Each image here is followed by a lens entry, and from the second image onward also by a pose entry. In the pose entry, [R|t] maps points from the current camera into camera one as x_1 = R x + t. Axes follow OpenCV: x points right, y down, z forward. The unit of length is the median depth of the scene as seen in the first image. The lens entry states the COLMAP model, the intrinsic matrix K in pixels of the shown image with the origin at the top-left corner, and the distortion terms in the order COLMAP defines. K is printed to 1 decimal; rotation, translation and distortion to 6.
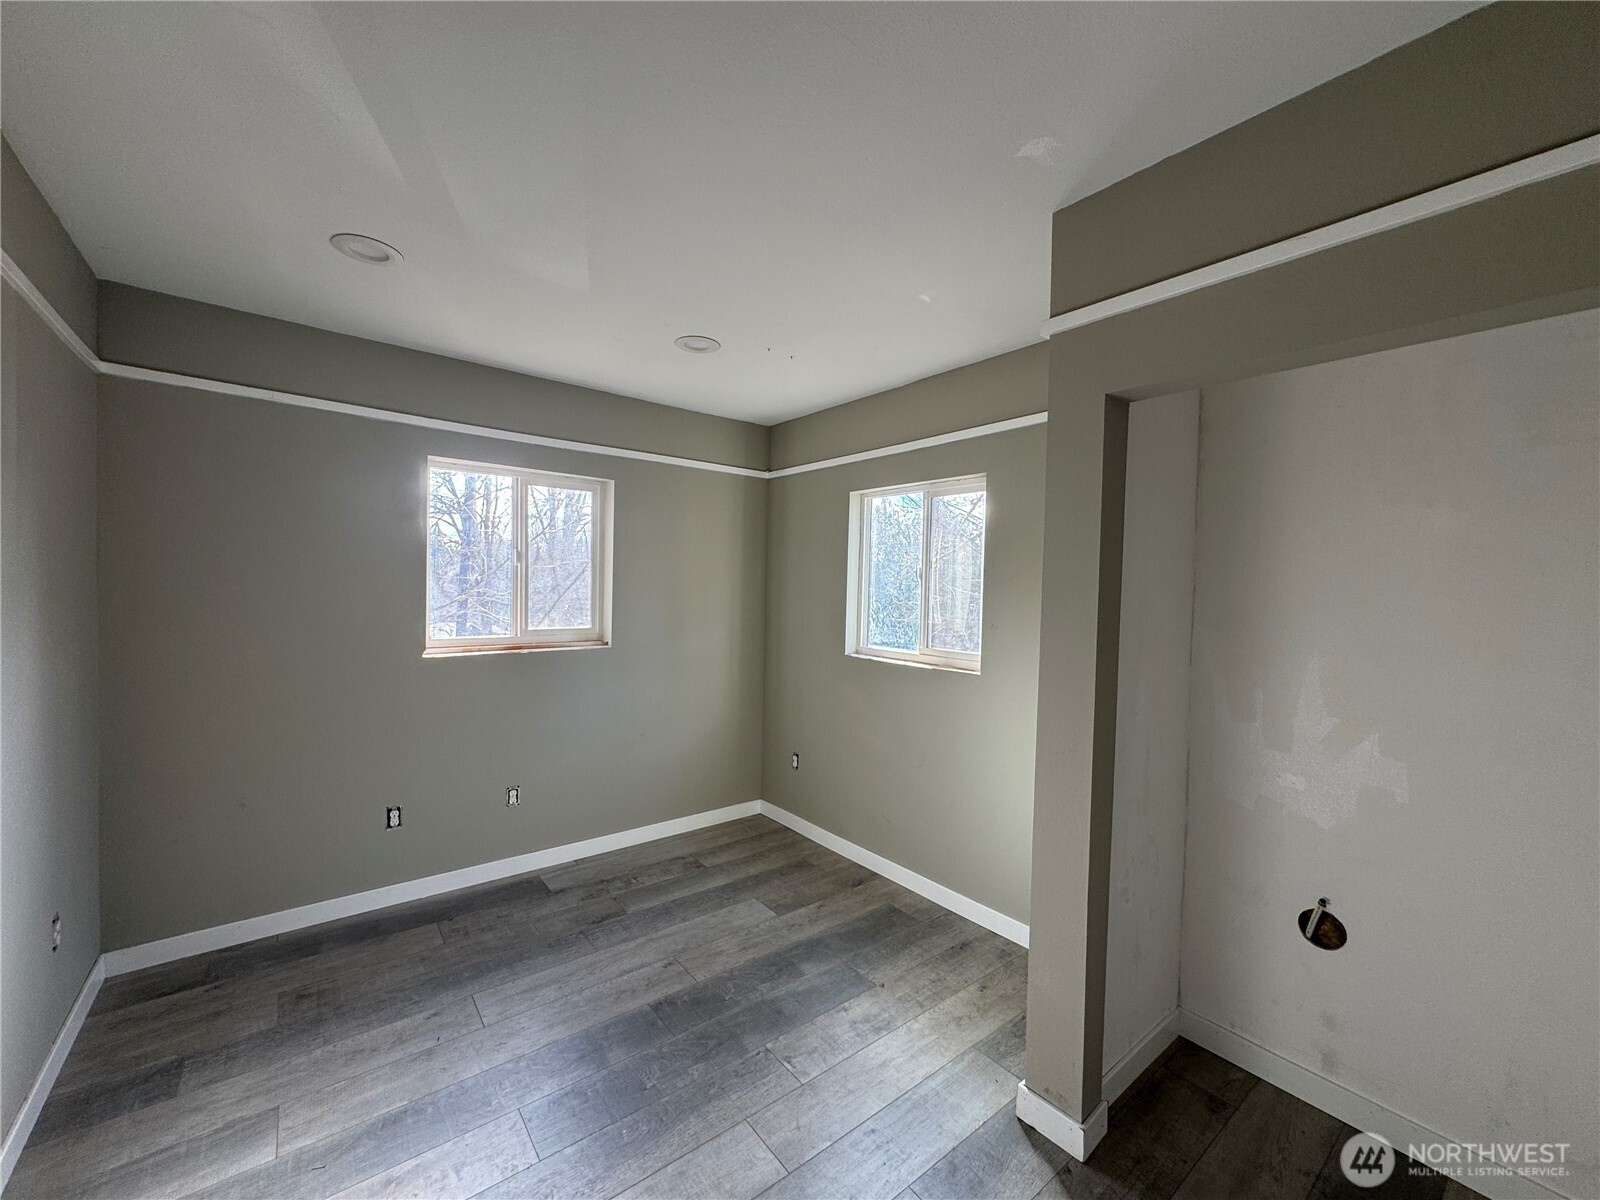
lens RADIAL K [[630.4, 0, 805.8], [0, 630.4, 597.3], [0, 0, 1]] dist [-0.001895, 0.000575]
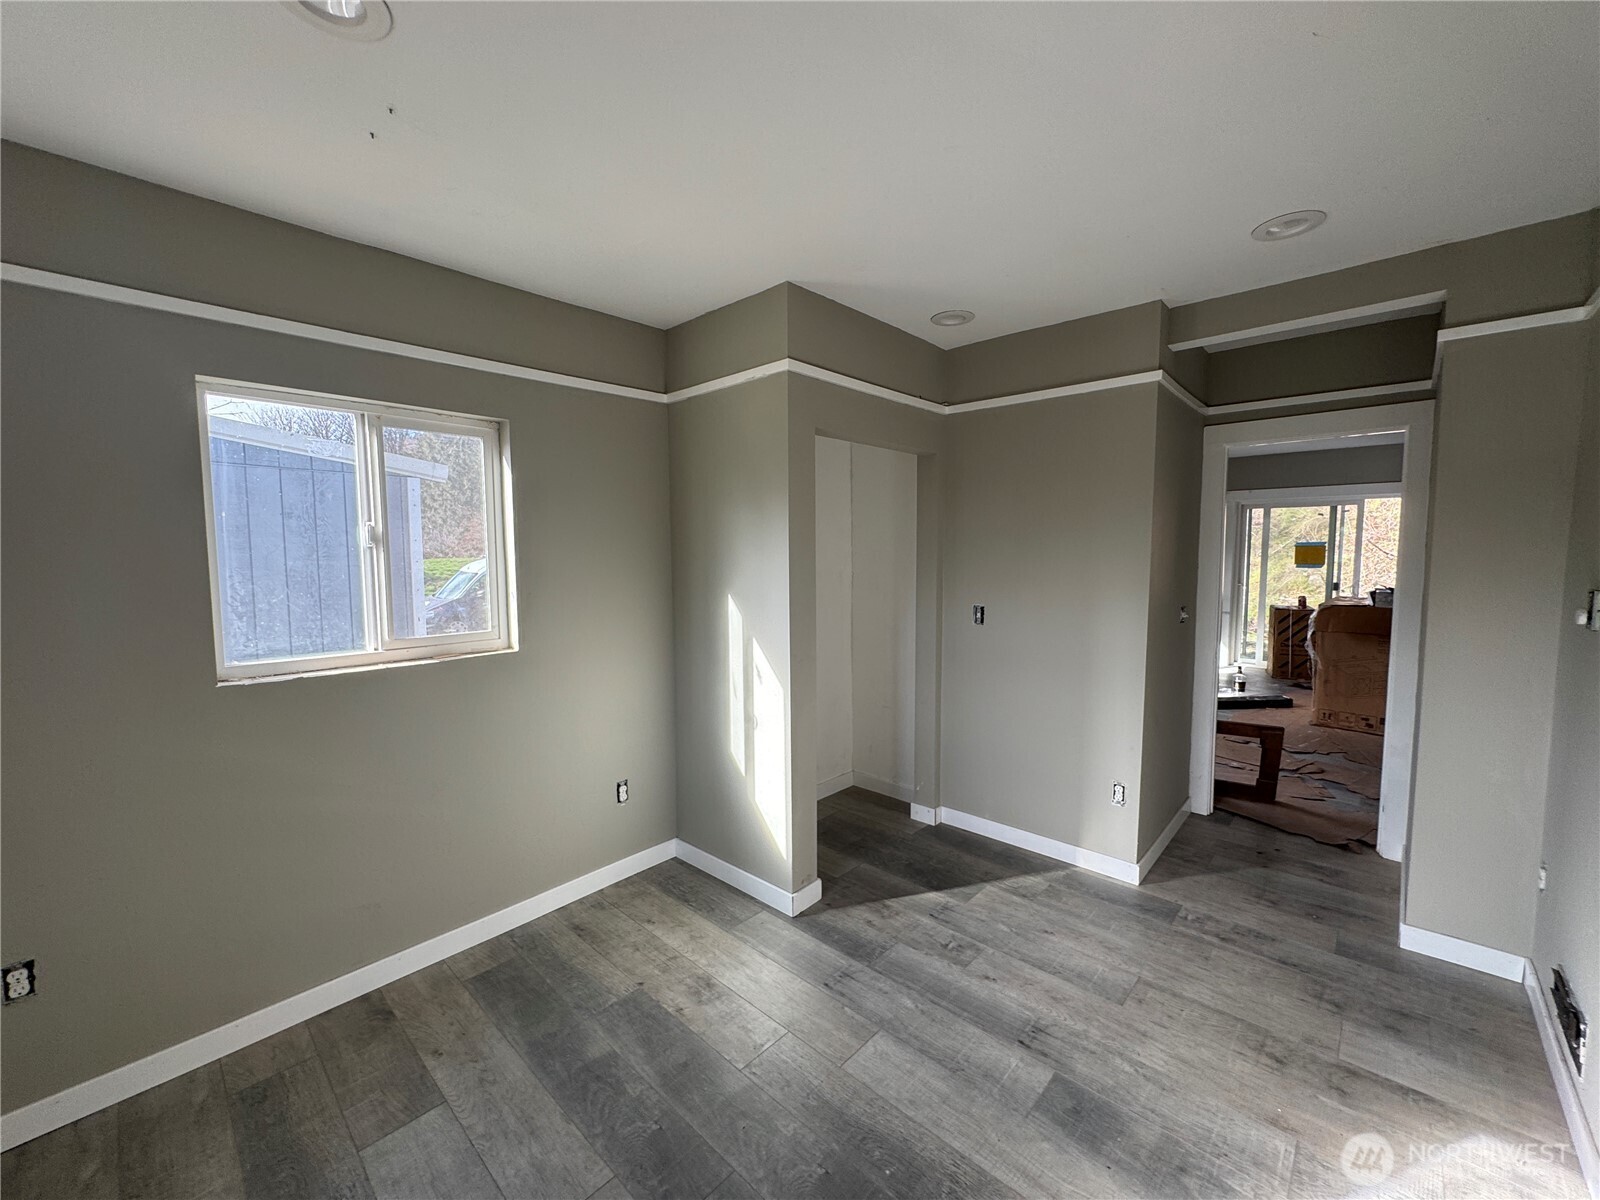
lens RADIAL K [[630.4, 0, 805.8], [0, 630.4, 597.3], [0, 0, 1]] dist [-0.001895, 0.000575]
pose [[-0.150372, -0.091023, 0.984430, -0.728665], [0.022825, 0.995167, 0.095503, -0.025309], [-0.988366, 0.036831, -0.147567, 0.832379]]
